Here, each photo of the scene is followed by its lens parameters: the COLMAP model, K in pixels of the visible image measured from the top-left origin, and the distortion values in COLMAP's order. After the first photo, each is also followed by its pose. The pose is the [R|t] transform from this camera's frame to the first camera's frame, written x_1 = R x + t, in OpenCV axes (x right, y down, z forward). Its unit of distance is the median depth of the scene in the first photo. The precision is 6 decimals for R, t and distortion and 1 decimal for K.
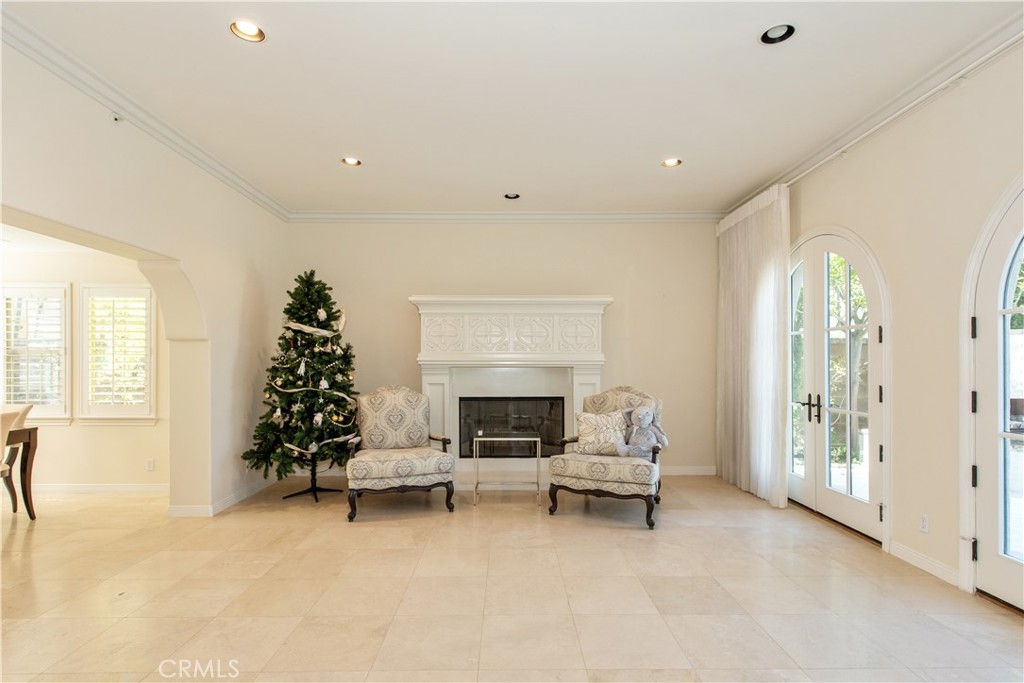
lens RADIAL K [[494.8, 0, 509.6], [0, 494.8, 363.5], [0, 0, 1]] dist [0.012857, 0.000051]
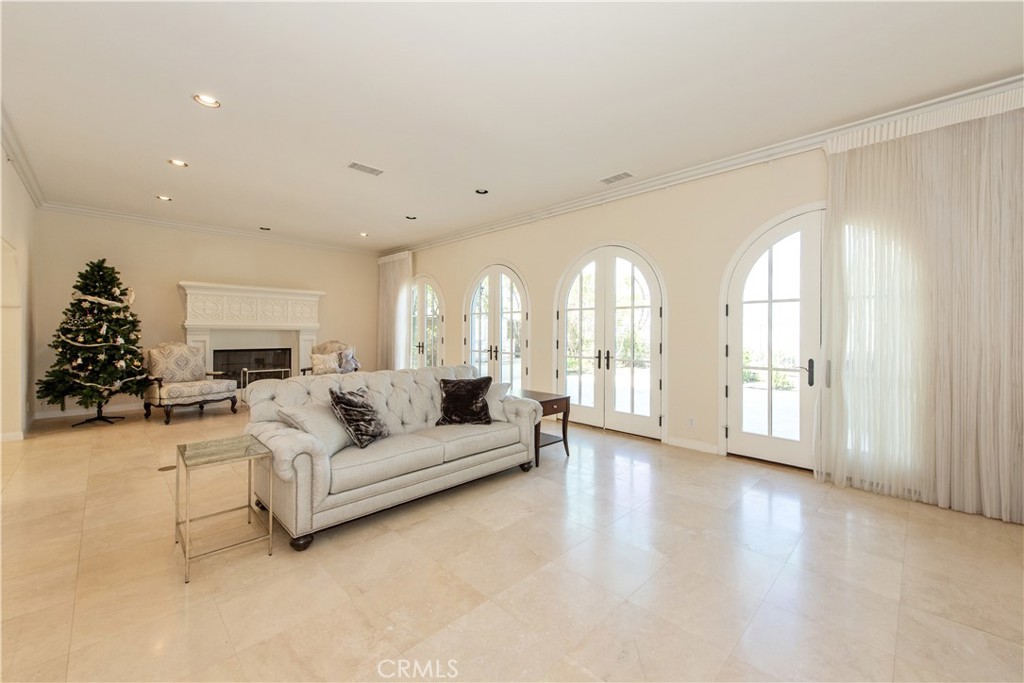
lens RADIAL K [[406.0, 0, 516.9], [0, 406.0, 329.5], [0, 0, 1]] dist [0.022482, -0.007245]
pose [[0.709967, 0.009614, 0.704169, -0.394530], [-0.006935, 0.999954, -0.006660, 0.009377], [-0.704201, -0.000155, 0.710001, -0.642190]]
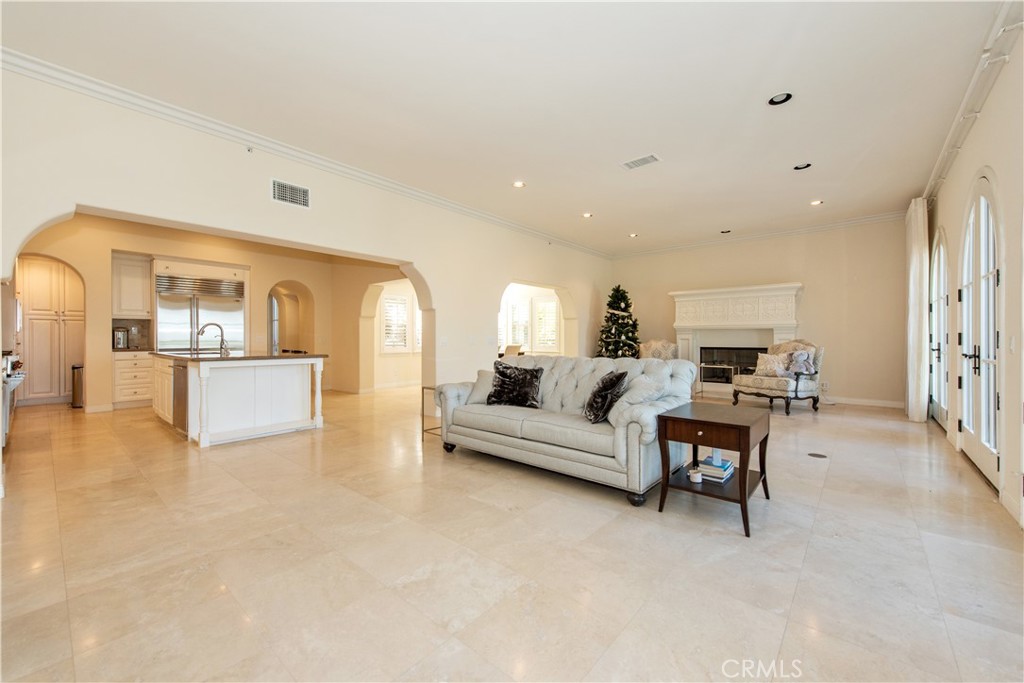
lens RADIAL K [[401.9, 0, 512.0], [0, 401.9, 341.5], [0, 0, 1]] dist [0.008957, -0.004973]
pose [[0.751043, 0.005513, -0.660230, 0.413881], [-0.001244, 0.999975, 0.006935, 0.047078], [0.660252, -0.004387, 0.751031, -0.629265]]
